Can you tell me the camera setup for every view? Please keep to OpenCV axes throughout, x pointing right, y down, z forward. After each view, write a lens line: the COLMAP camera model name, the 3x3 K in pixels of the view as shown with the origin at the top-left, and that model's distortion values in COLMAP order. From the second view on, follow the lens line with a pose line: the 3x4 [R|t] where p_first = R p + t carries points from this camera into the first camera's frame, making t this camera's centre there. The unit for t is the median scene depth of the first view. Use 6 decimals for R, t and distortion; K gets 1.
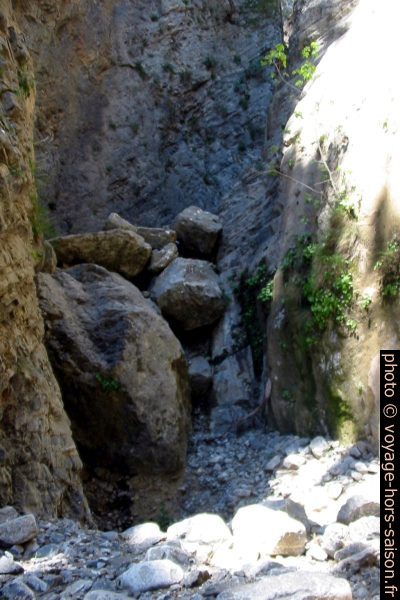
lens RADIAL K [[714.2, 0, 200.0], [0, 714.2, 300.0], [0, 0, 1]] dist [-0.090596, 0.055838]
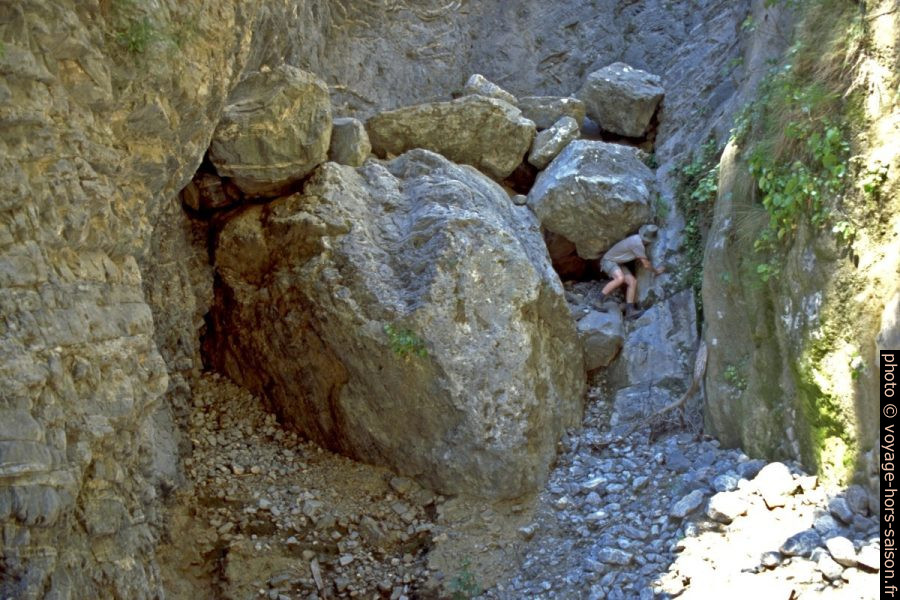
lens RADIAL K [[773.2, 0, 484.6], [0, 773.2, 285.2], [0, 0, 1]] dist [-0.130660, 0.120094]
pose [[0.932102, 0.012645, -0.361976, 0.152889], [0.002077, 0.999187, 0.040253, 0.043441], [0.362191, -0.038271, 0.931318, 0.403994]]
